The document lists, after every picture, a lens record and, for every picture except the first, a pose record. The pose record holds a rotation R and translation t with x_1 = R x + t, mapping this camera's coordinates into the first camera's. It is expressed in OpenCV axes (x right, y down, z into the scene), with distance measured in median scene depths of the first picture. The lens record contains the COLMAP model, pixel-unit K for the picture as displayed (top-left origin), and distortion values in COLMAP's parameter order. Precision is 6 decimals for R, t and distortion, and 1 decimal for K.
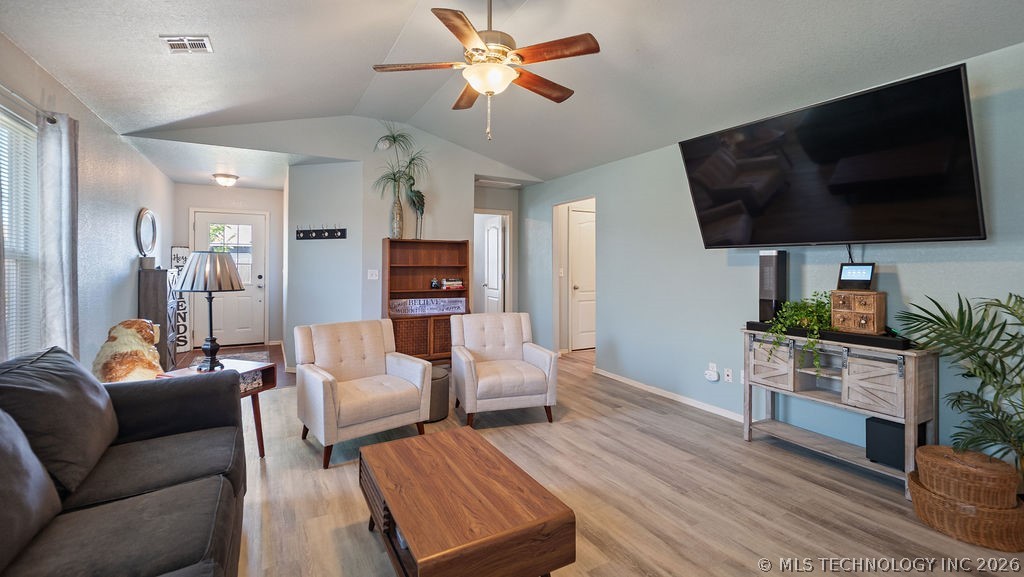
lens RADIAL K [[433.2, 0, 512.0], [0, 433.2, 267.4], [0, 0, 1]] dist [0.013262, -0.011593]
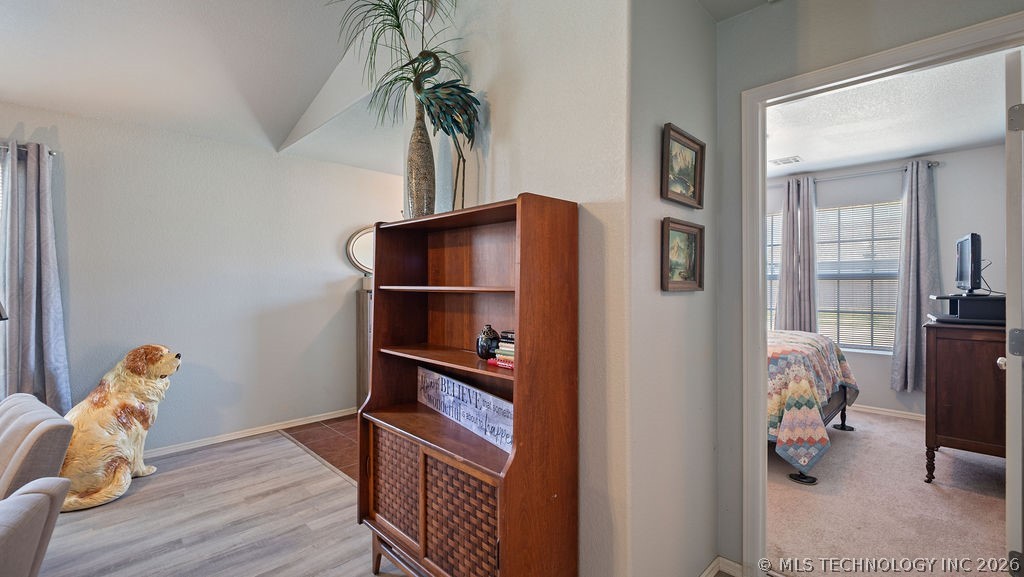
lens RADIAL K [[446.6, 0, 512.0], [0, 446.6, 288.5], [0, 0, 1]] dist [0.000747, 0.000159]
pose [[0.275206, 0.009071, -0.961342, 0.261472], [-0.006387, 0.999951, 0.007607, -0.011207], [0.961364, 0.004047, 0.275251, 1.567552]]
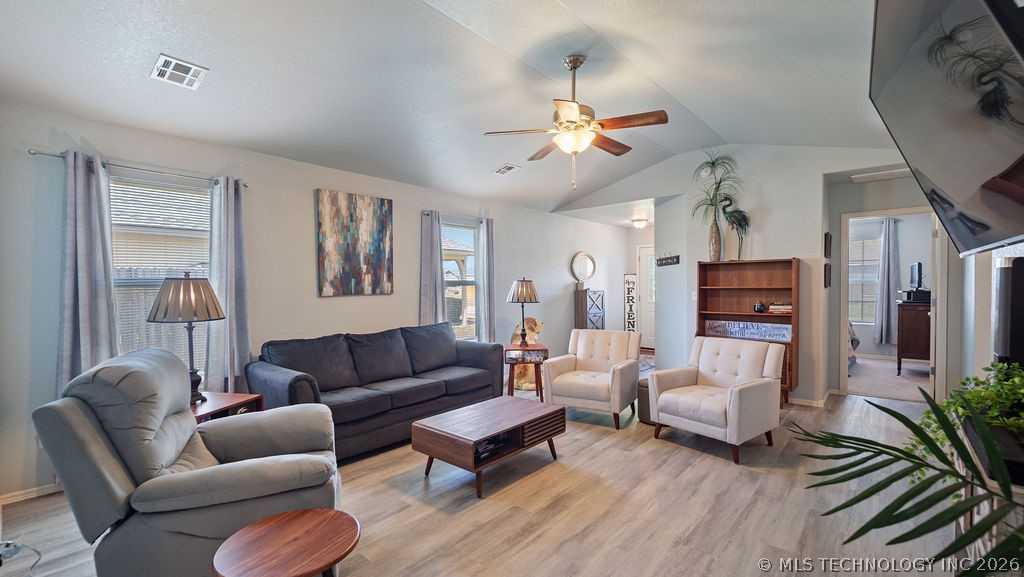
lens RADIAL K [[445.5, 0, 511.1], [0, 445.5, 299.0], [0, 0, 1]] dist [0.000174, -0.000162]
pose [[0.343906, 0.022915, -0.938724, 0.906006], [-0.001643, 0.999715, 0.023802, -0.001688], [0.939003, -0.006644, 0.343846, 0.294532]]
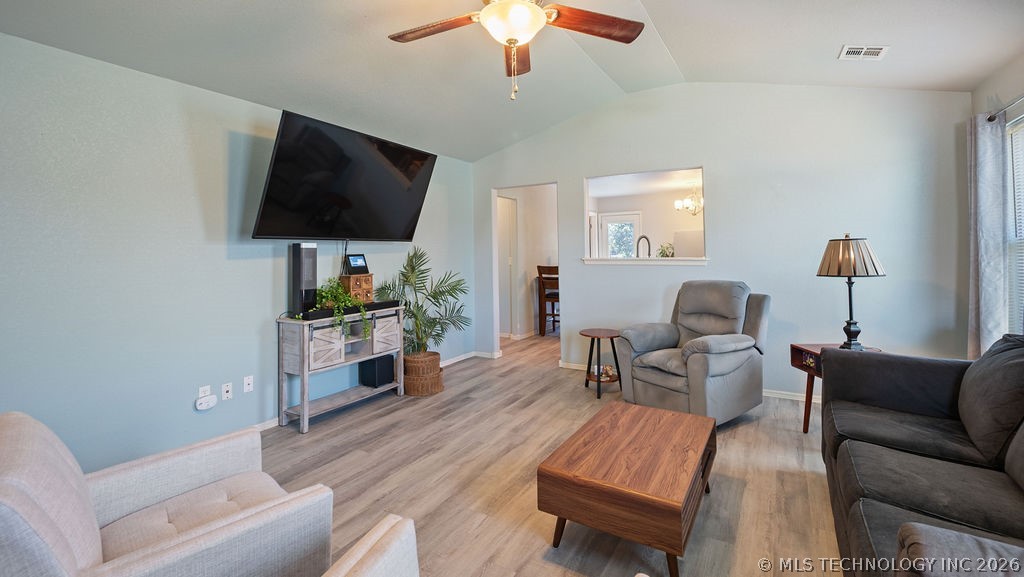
lens RADIAL K [[444.6, 0, 511.2], [0, 444.6, 253.1], [0, 0, 1]] dist [0.001163, 0.000047]
pose [[-0.491947, 0.002658, 0.870621, -0.605686], [0.019447, 0.999779, 0.007936, -0.012393], [-0.870408, 0.020834, -0.491890, 1.133481]]
